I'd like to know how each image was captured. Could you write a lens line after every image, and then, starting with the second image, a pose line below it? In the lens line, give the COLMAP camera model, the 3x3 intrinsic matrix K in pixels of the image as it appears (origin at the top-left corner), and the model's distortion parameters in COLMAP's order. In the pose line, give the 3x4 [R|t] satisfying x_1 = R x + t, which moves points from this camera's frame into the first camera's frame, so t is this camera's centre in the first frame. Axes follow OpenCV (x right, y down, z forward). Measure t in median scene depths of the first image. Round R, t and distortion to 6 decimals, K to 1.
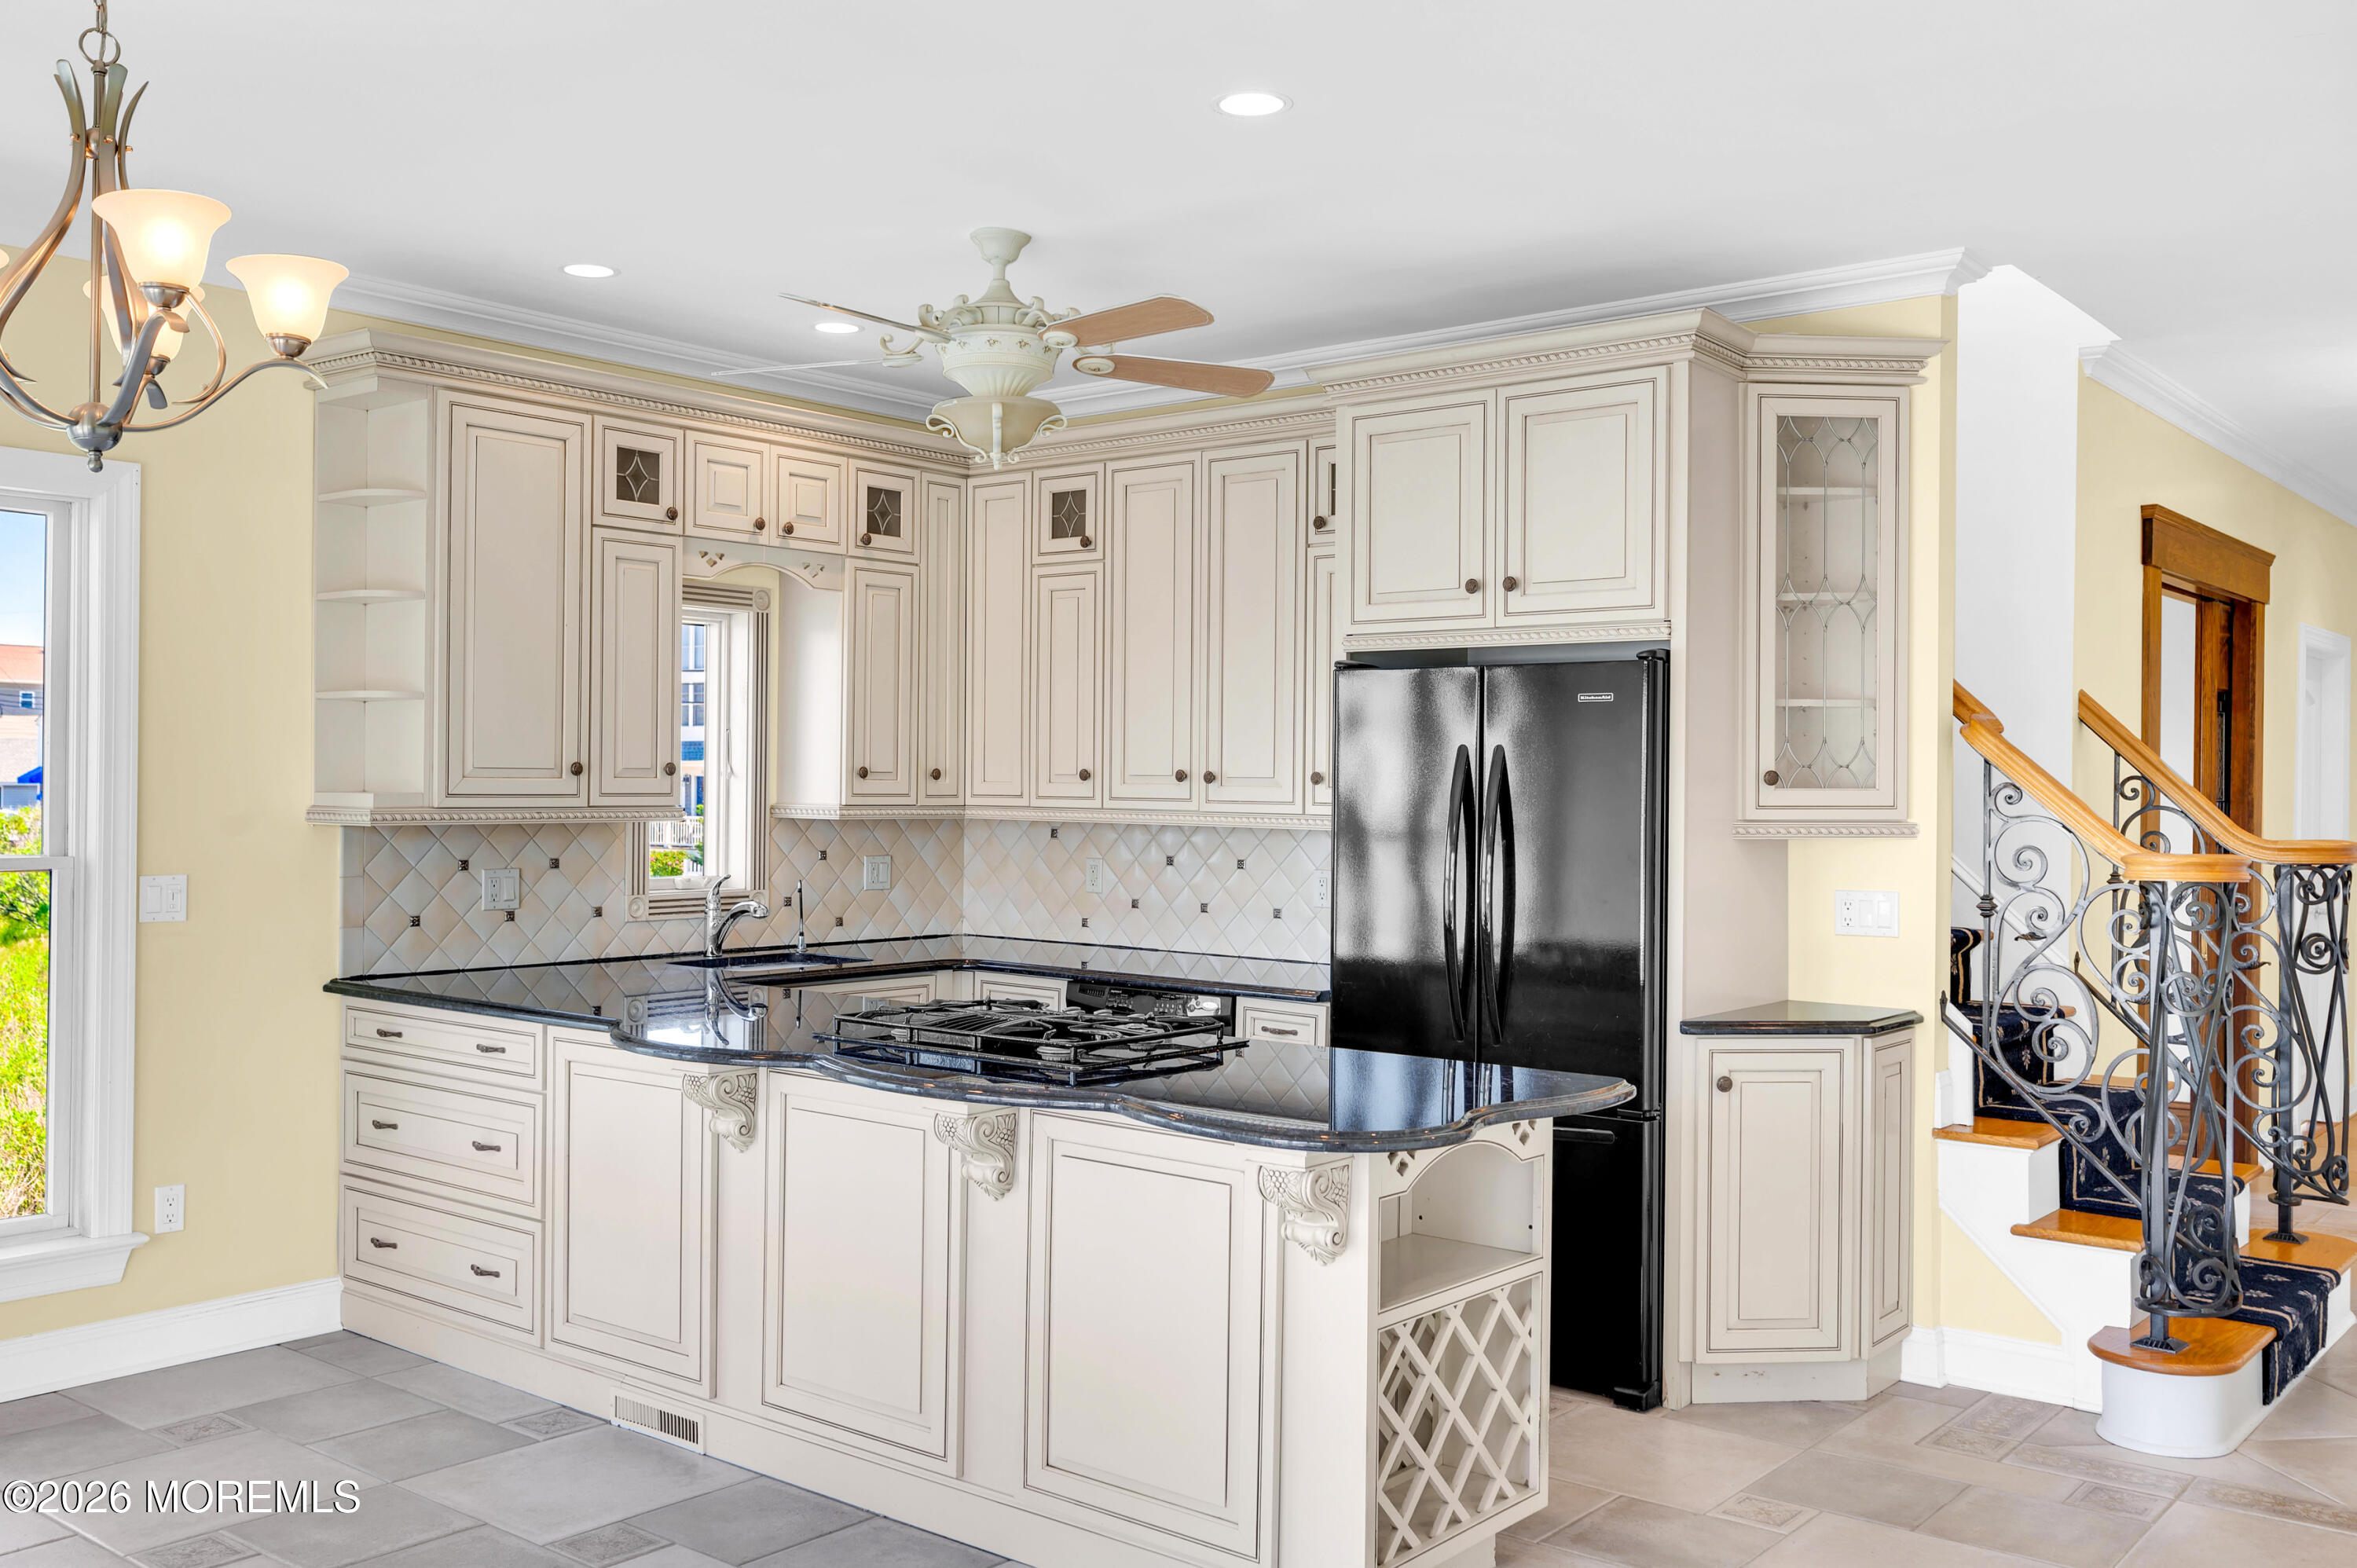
lens RADIAL K [[2078.4, 0, 1181.2], [0, 2078.4, 782.9], [0, 0, 1]] dist [0.001885, 0.020056]
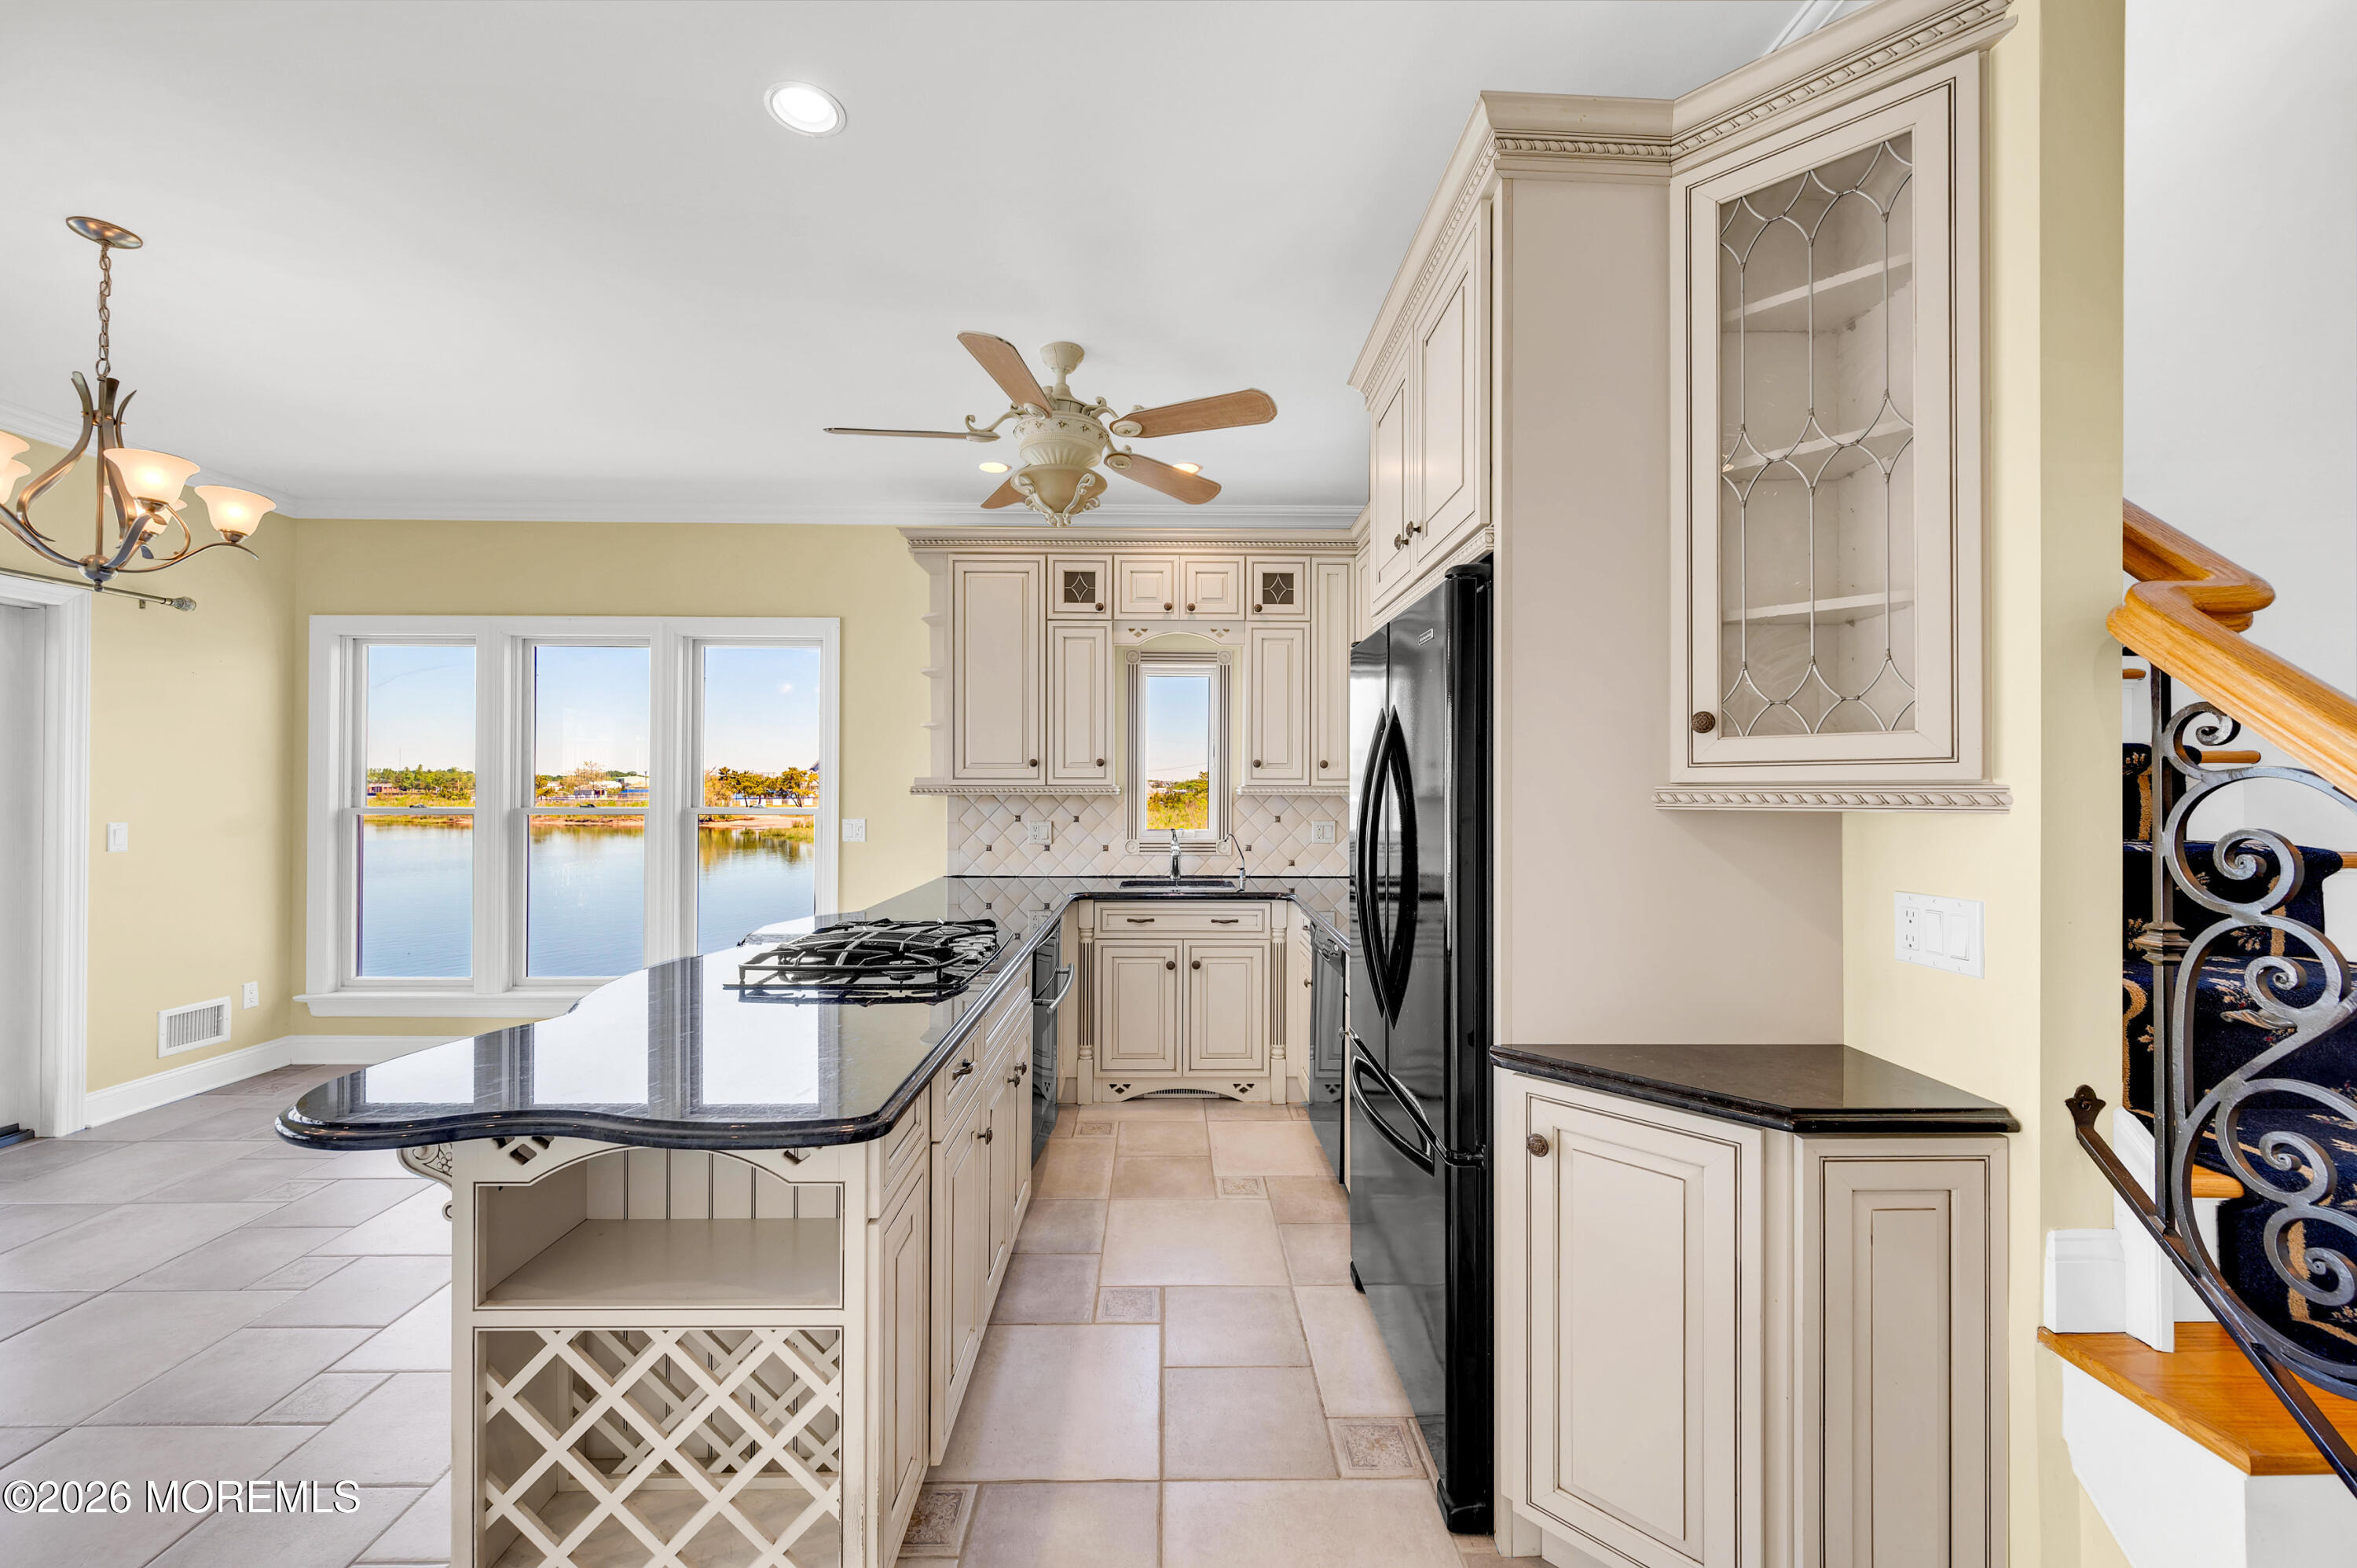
lens RADIAL K [[927.3, 0, 1177.7], [0, 927.3, 787.0], [0, 0, 1]] dist [-0.000826, 0.000600]
pose [[0.638881, -0.008119, -0.769263, 0.362420], [0.003536, 0.999965, -0.007617, 0.018650], [0.769297, 0.002147, 0.638887, 0.586435]]
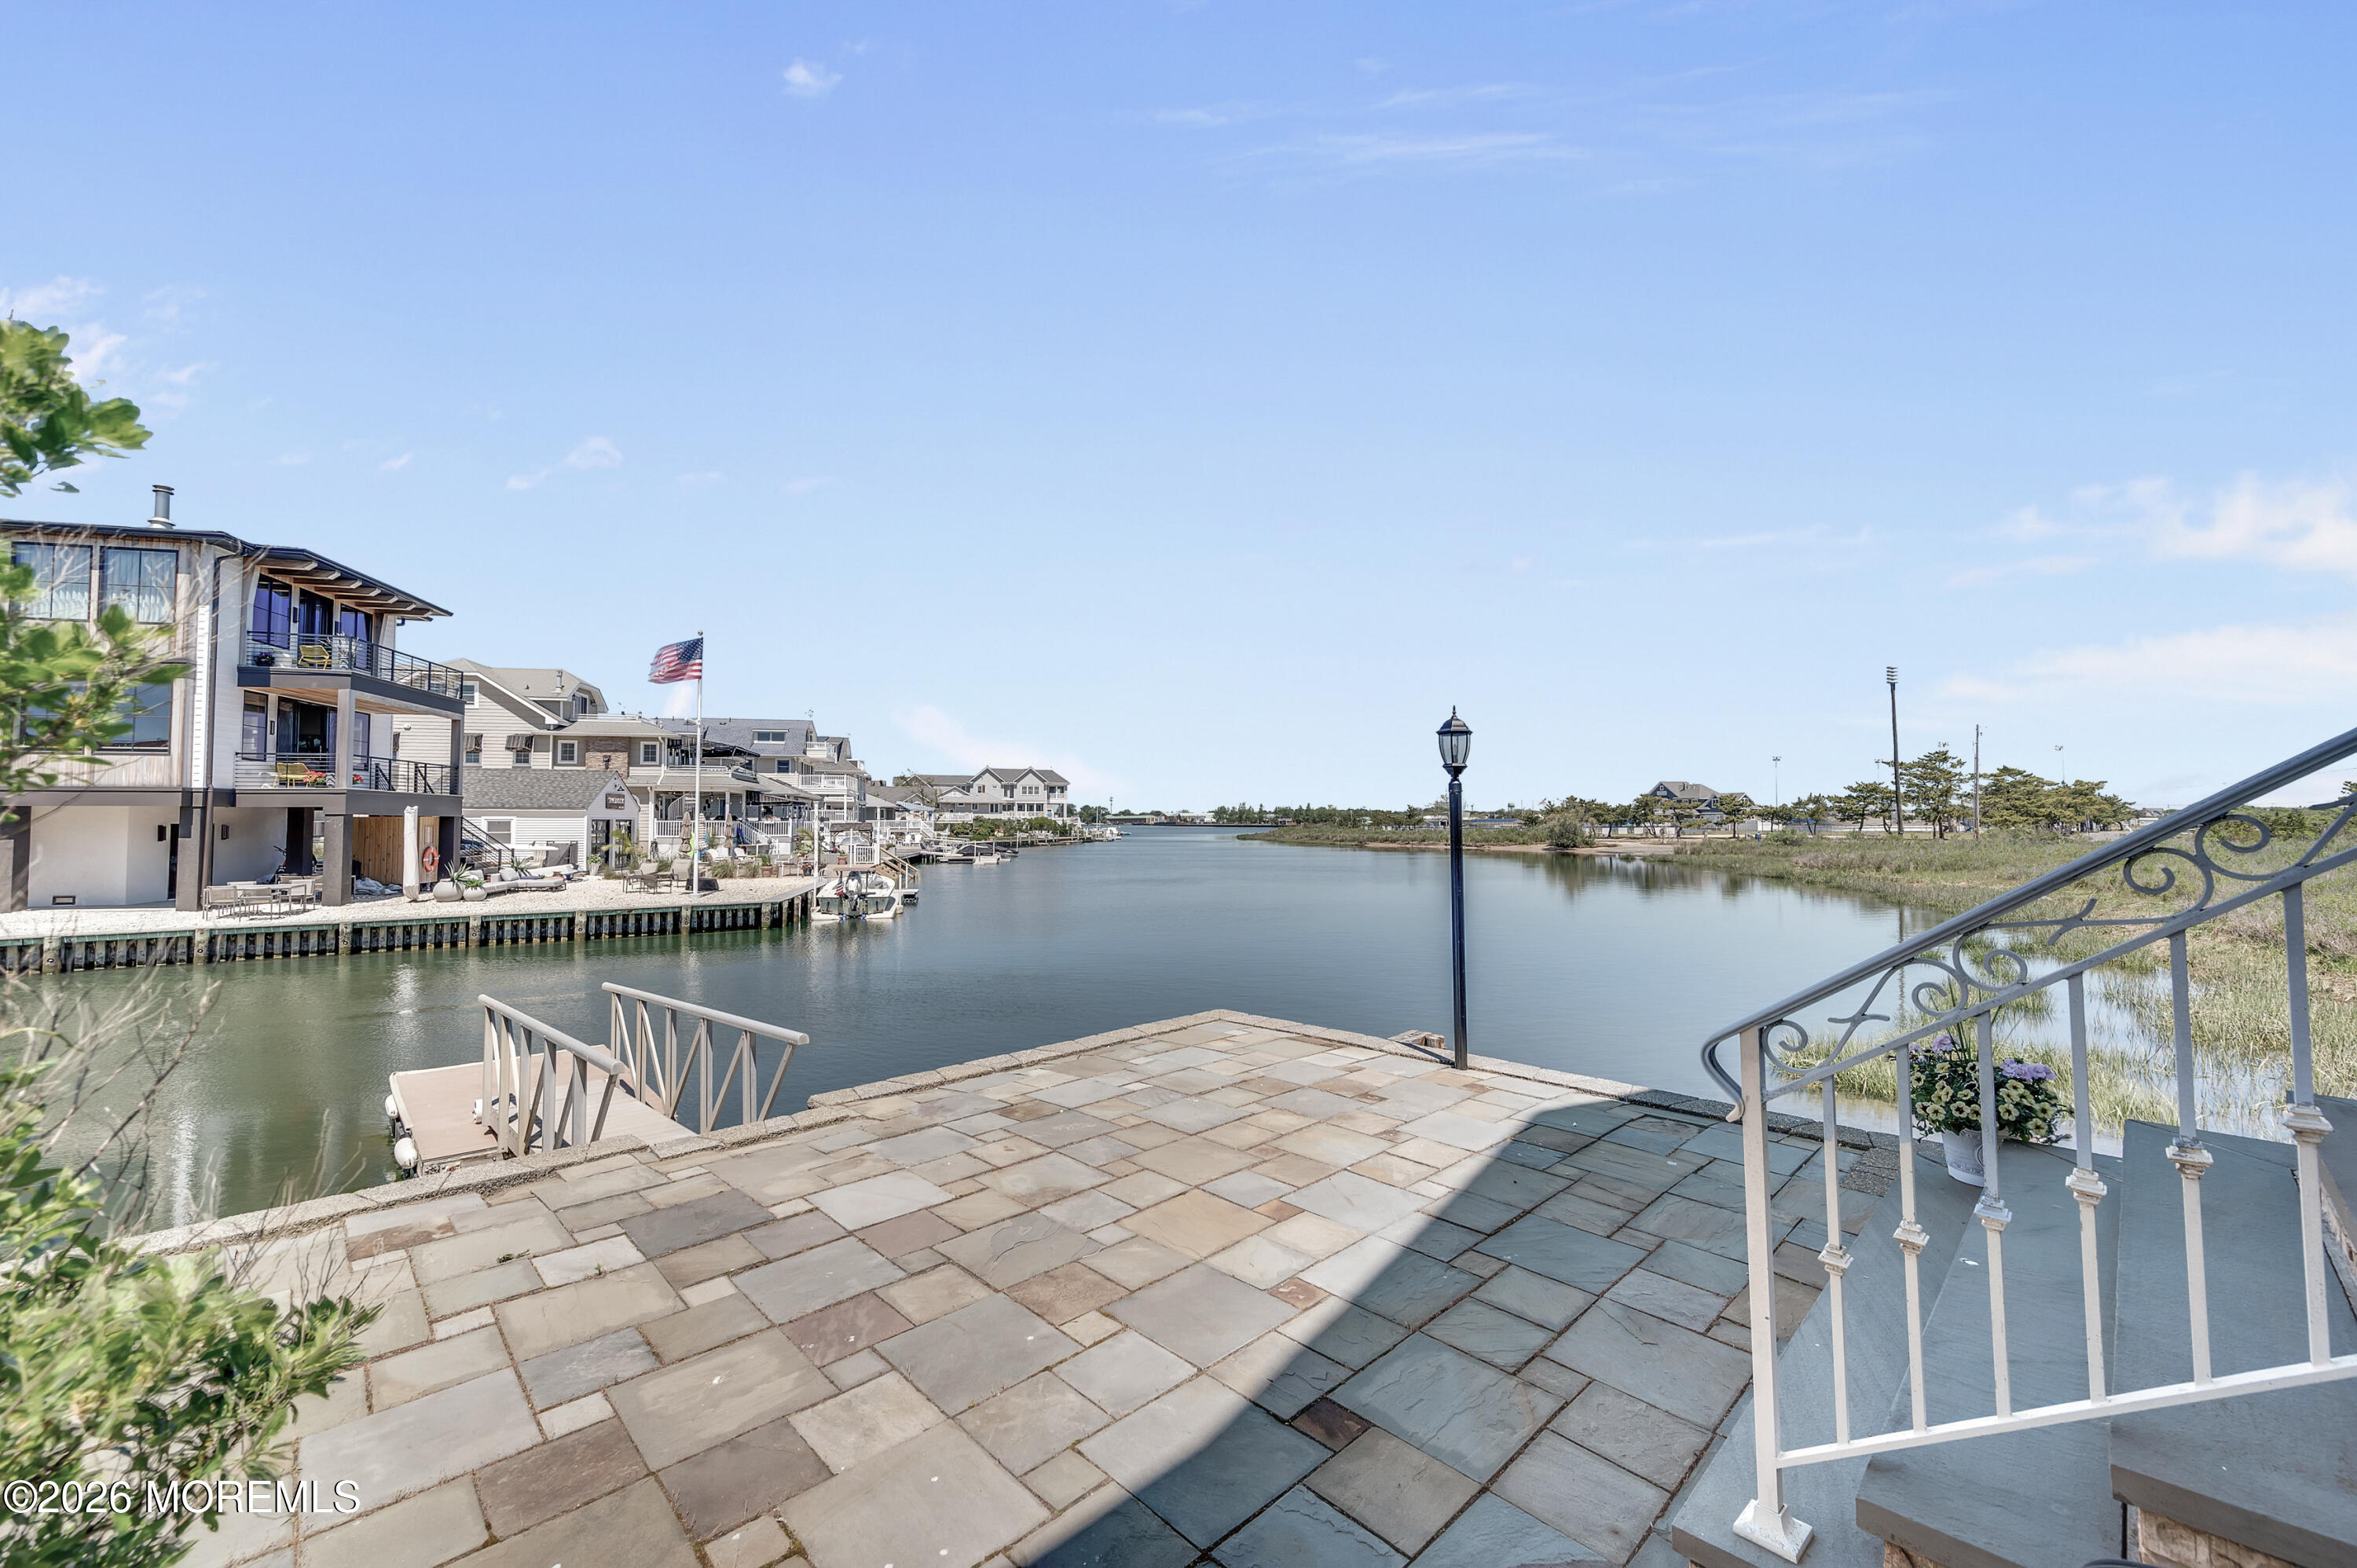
lens RADIAL K [[927.3, 0, 1191.7], [0, 927.3, 775.4], [0, 0, 1]] dist [-0.000826, 0.000600]
pose [[-0.114744, -0.057613, -0.991723, -0.154769], [0.000374, 0.998314, -0.058039, 0.146427], [0.993395, -0.007030, -0.114529, -0.335257]]
